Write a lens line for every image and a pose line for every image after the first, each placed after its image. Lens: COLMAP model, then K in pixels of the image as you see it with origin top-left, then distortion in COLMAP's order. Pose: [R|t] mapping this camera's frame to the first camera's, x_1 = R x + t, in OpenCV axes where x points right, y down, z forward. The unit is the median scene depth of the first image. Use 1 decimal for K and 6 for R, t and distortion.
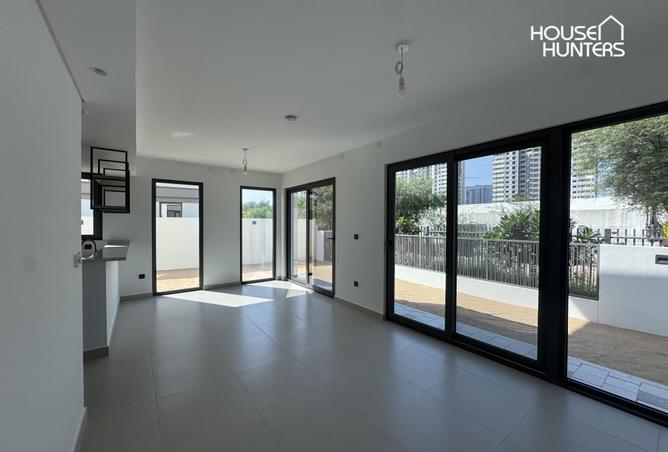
lens RADIAL K [[257.1, 0, 331.9], [0, 257.1, 225.3], [0, 0, 1]] dist [0.002699, -0.000183]
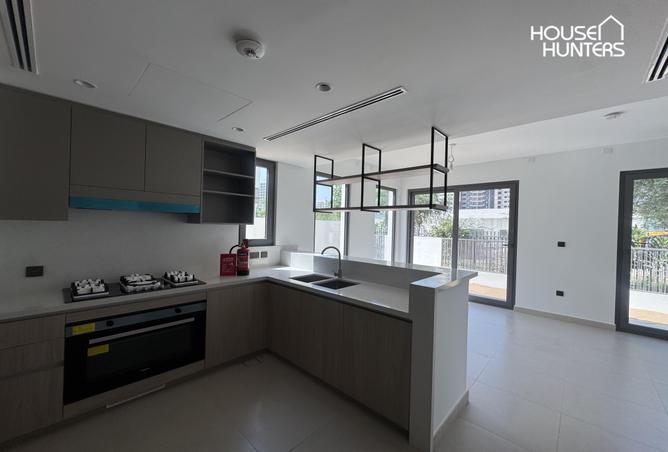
lens RADIAL K [[257.1, 0, 328.8], [0, 257.1, 225.7], [0, 0, 1]] dist [0.002699, -0.000183]
pose [[0.982109, 0.018911, 0.187361, -0.905382], [-0.018152, 0.999819, -0.005766, -0.004053], [-0.187436, 0.002261, 0.982274, 0.209732]]
